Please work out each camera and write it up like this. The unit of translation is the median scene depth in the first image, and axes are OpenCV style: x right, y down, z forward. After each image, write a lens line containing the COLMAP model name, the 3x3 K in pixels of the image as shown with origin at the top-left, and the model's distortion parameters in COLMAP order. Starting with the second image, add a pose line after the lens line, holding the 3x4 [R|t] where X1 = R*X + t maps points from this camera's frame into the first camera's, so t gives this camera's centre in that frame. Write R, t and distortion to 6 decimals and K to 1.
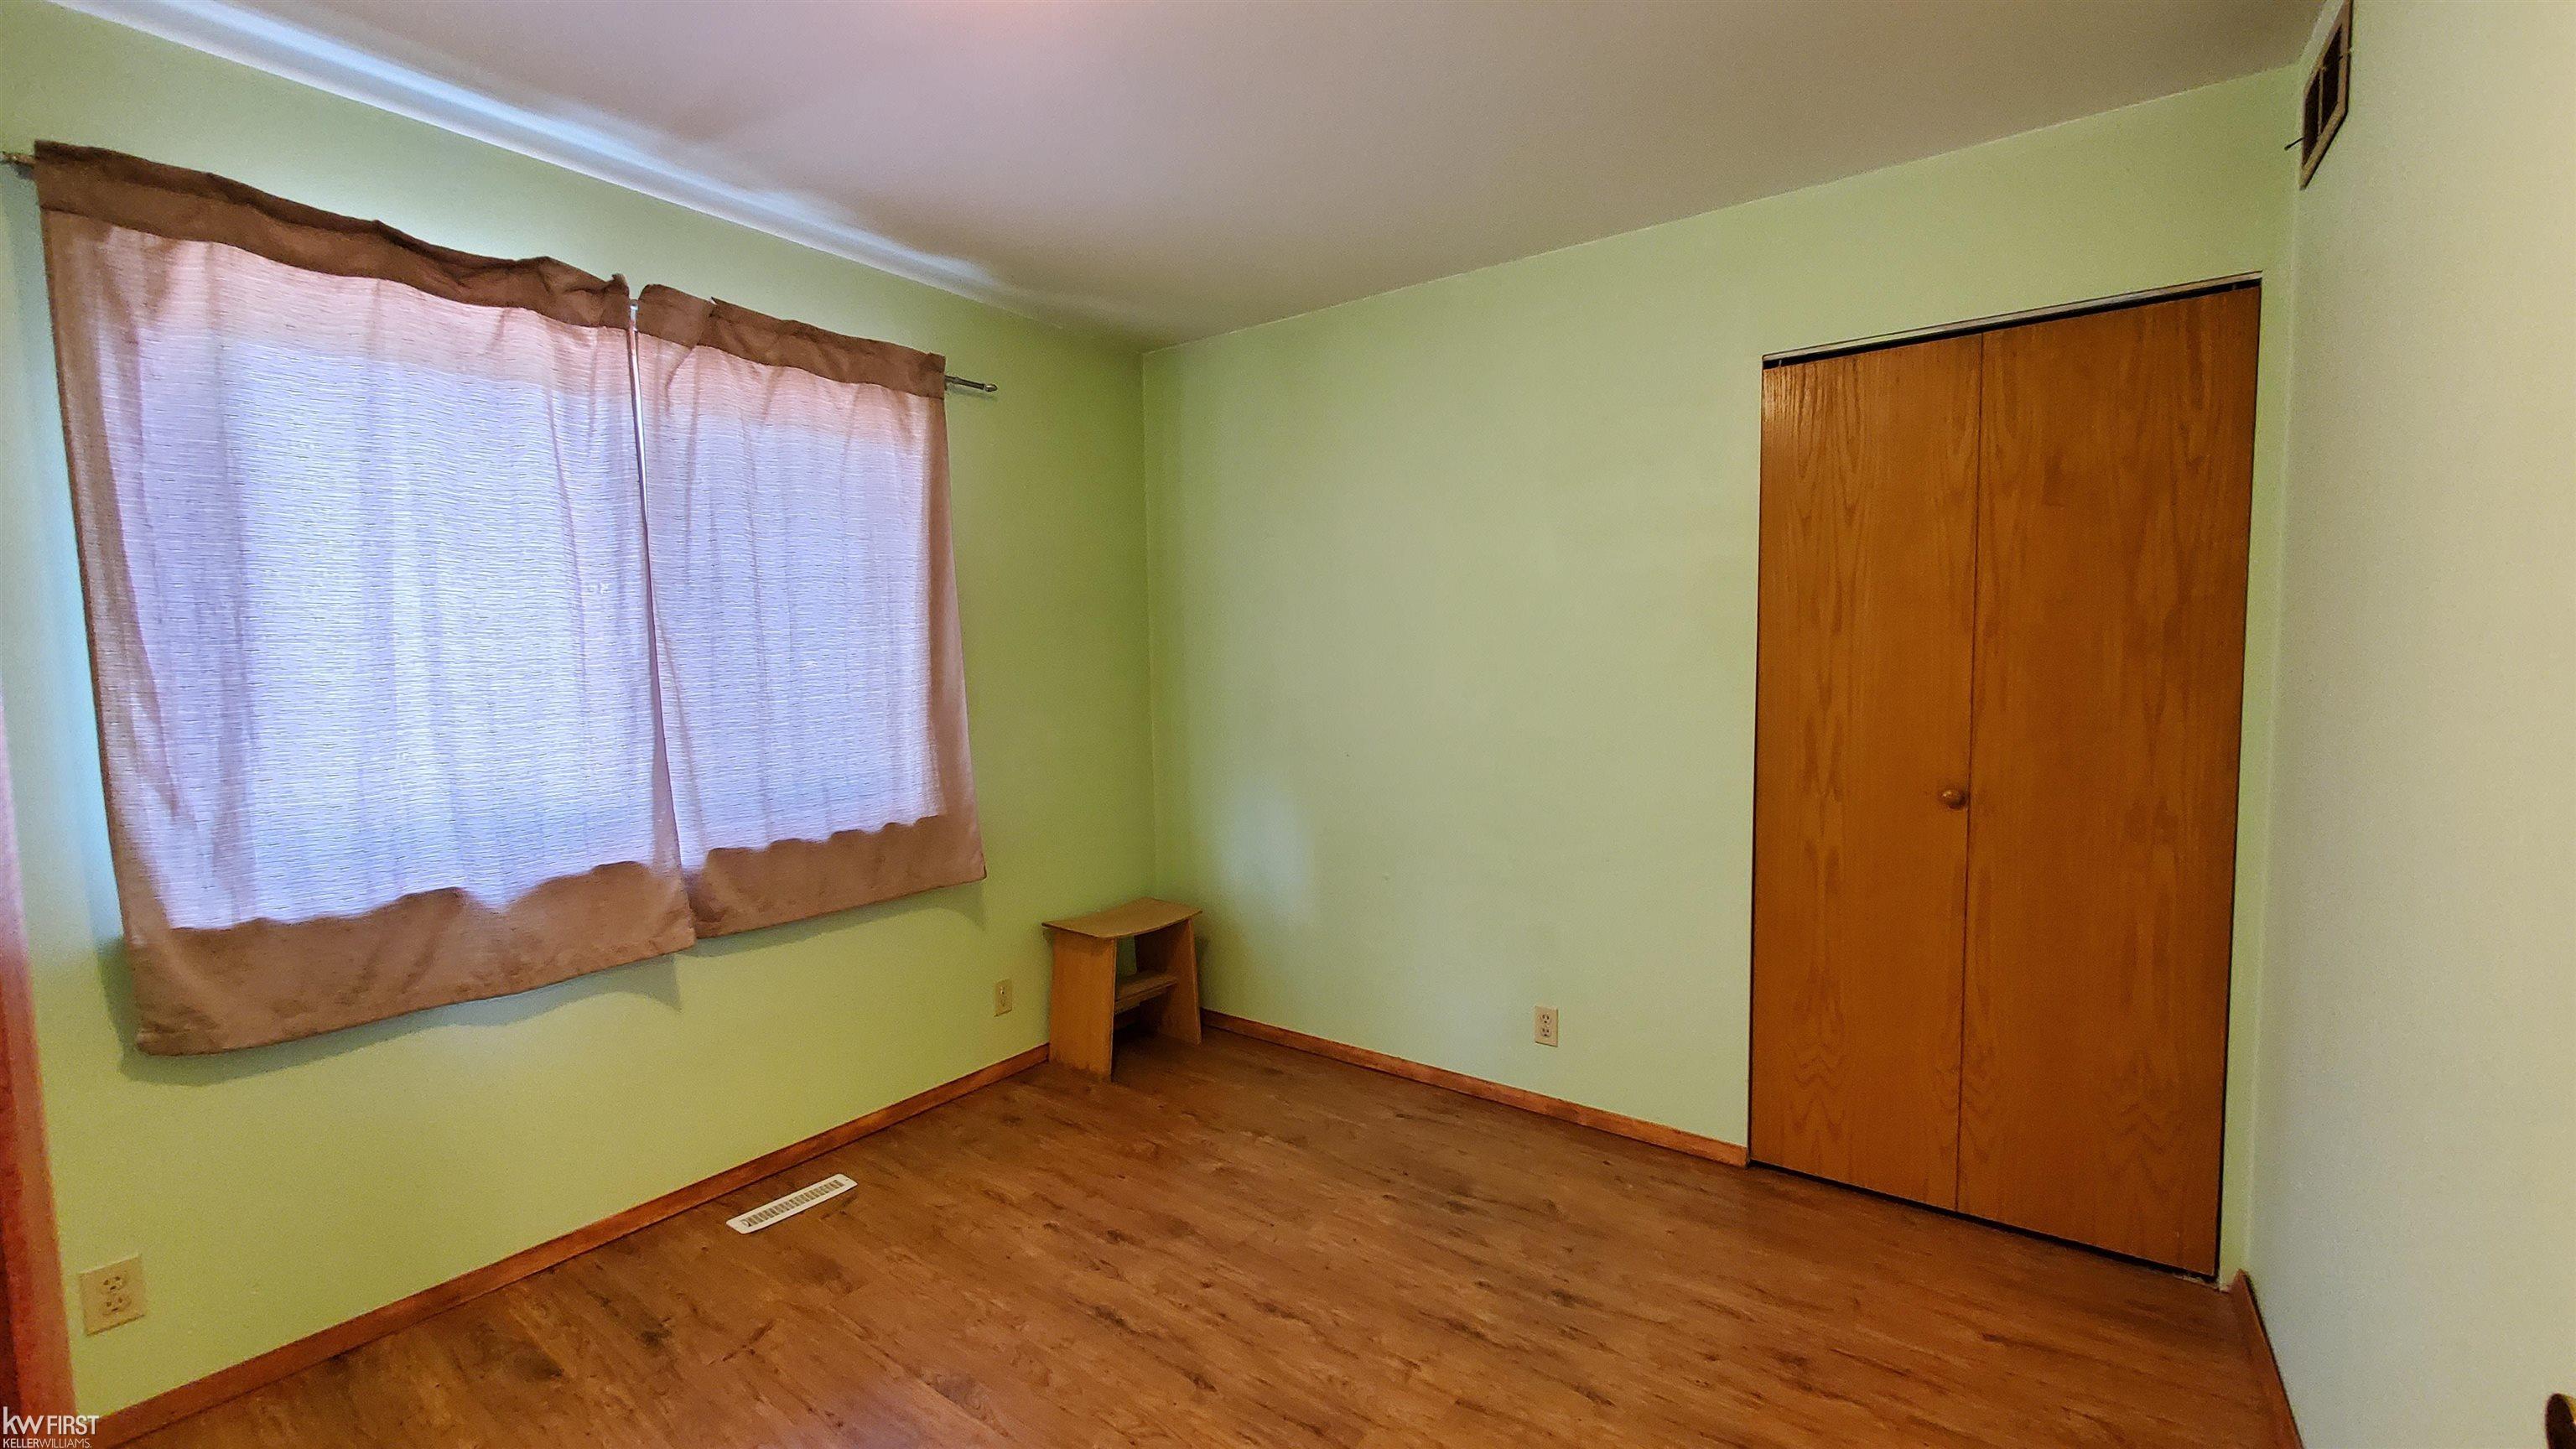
lens RADIAL K [[1019.4, 0, 1297.3], [0, 1019.4, 733.0], [0, 0, 1]] dist [0.001409, -0.000002]
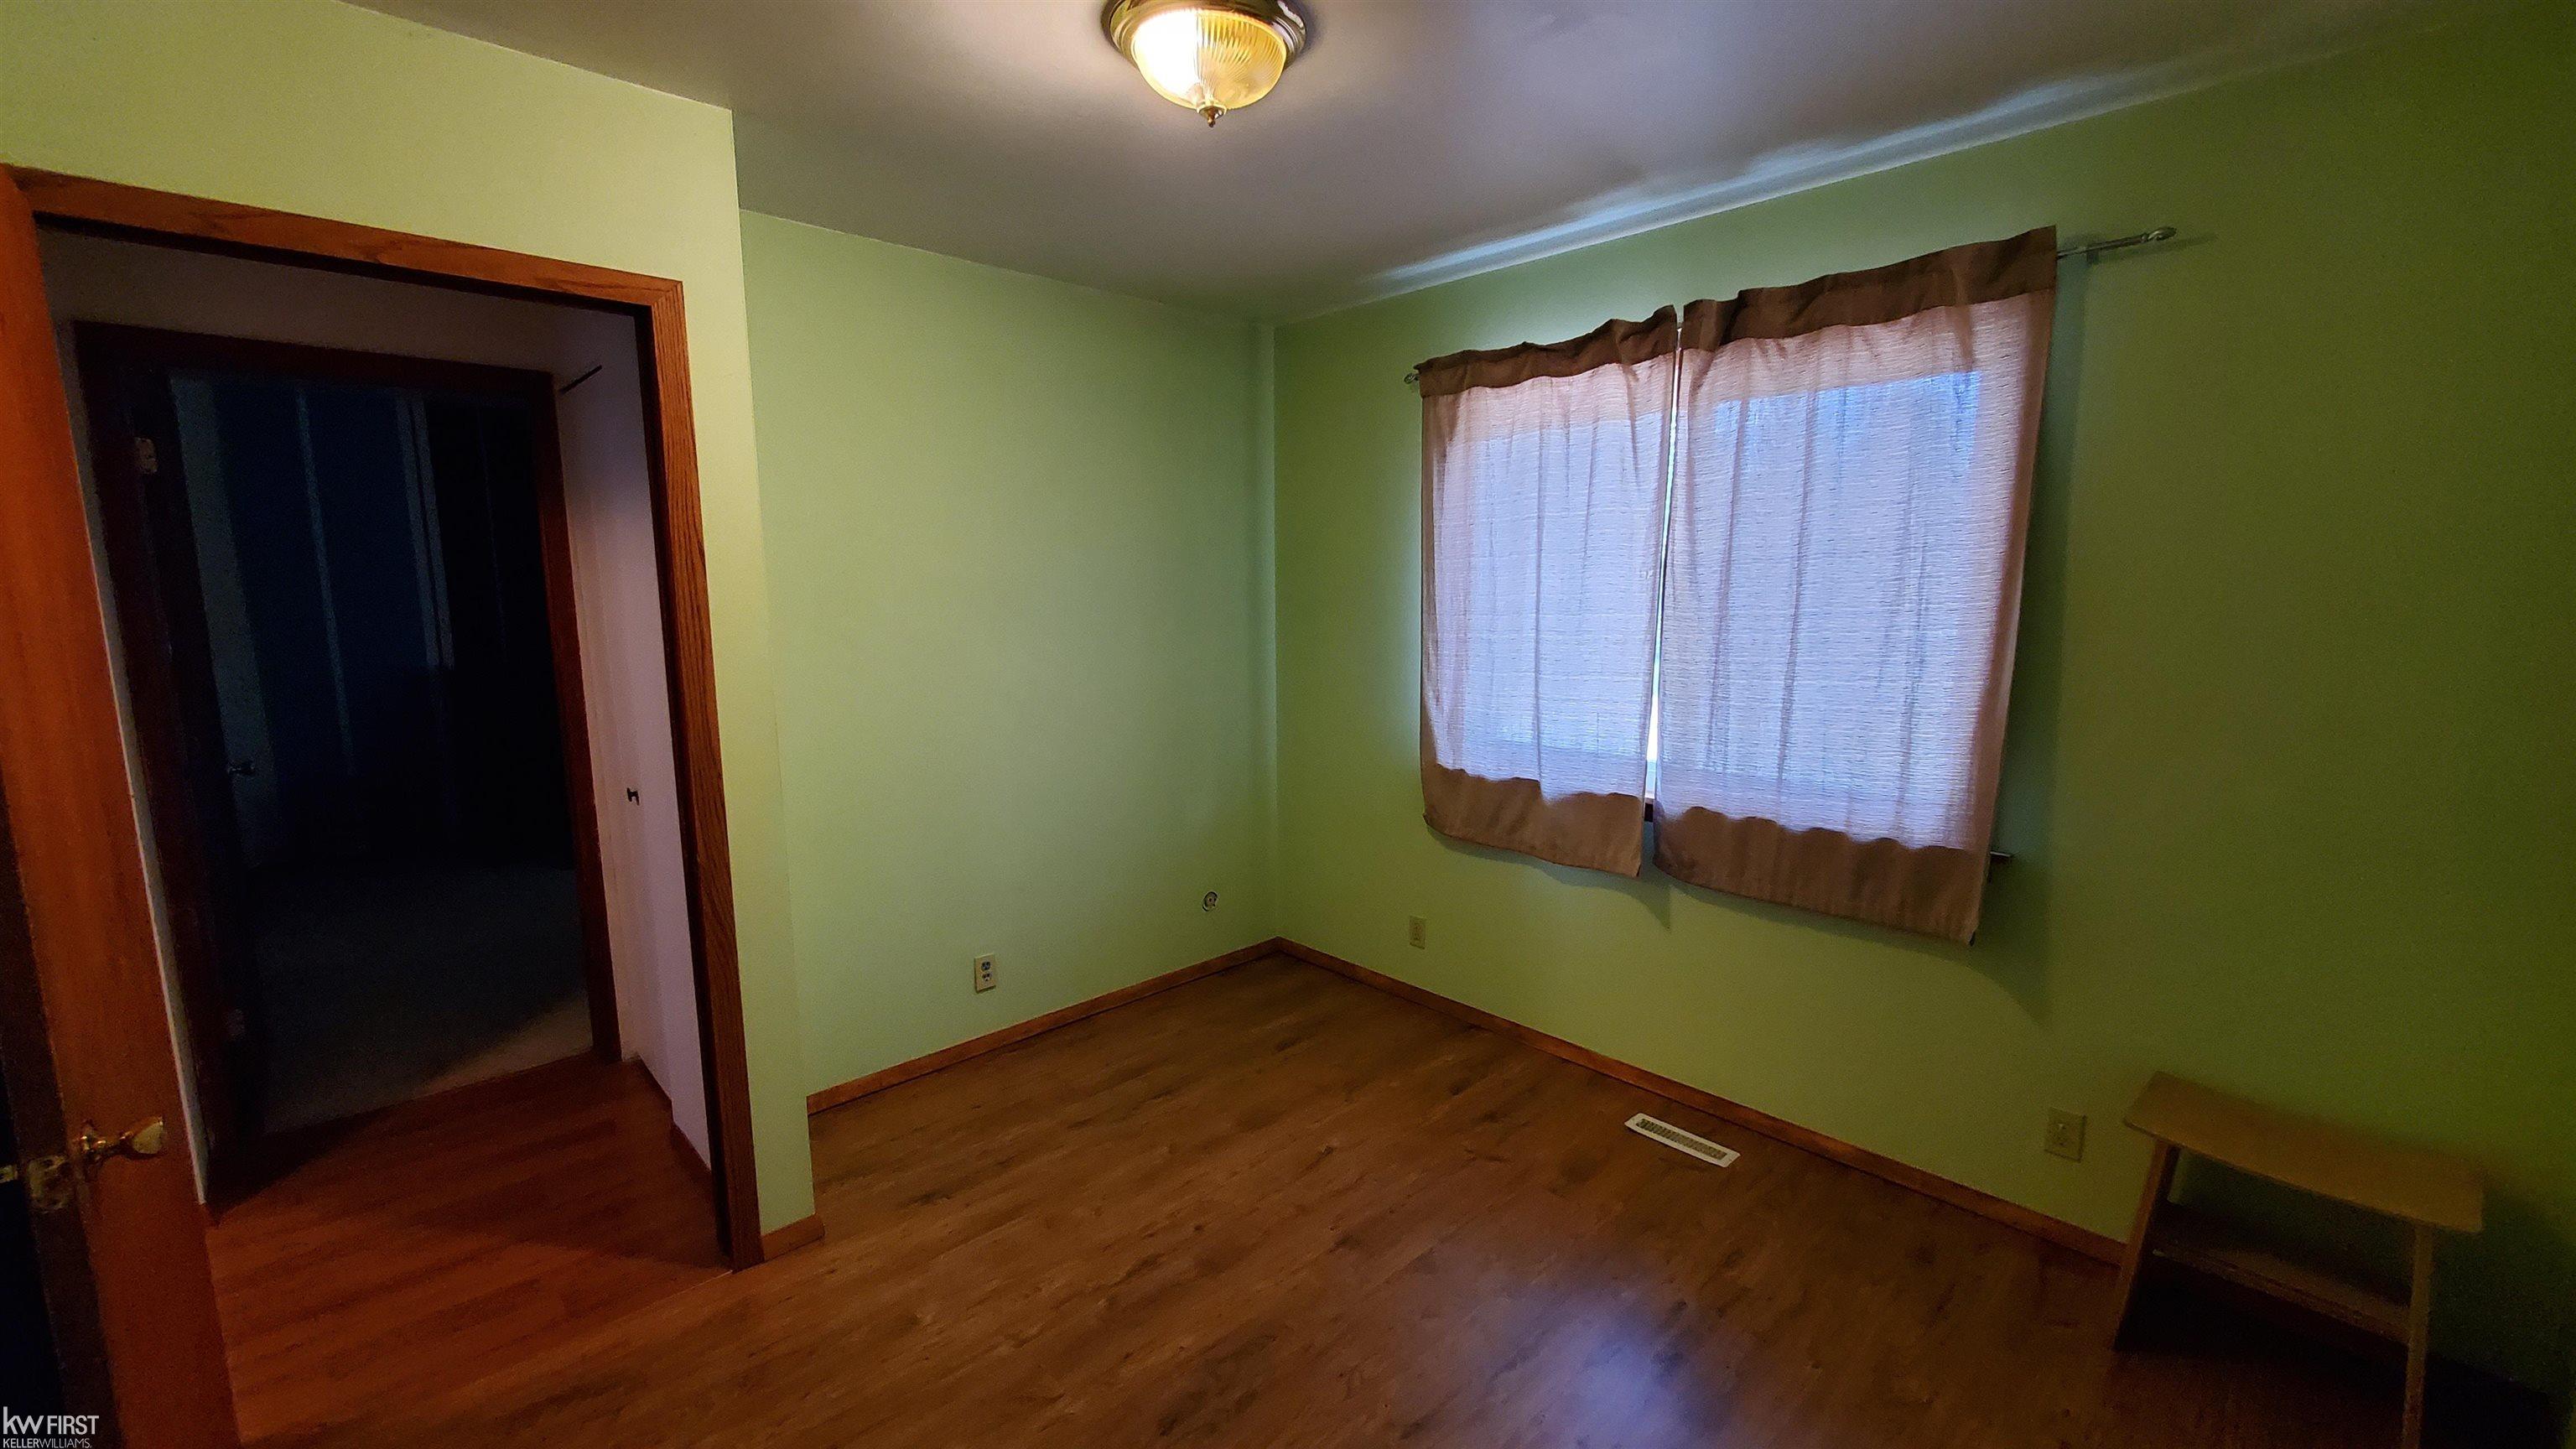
lens RADIAL K [[1019.4, 0, 1297.3], [0, 1019.4, 733.0], [0, 0, 1]] dist [0.001409, -0.000002]
pose [[-0.162085, 0.166903, -0.972559, 0.622413], [-0.064856, 0.981659, 0.179274, -0.149486], [0.984643, 0.092134, -0.148287, 0.795902]]
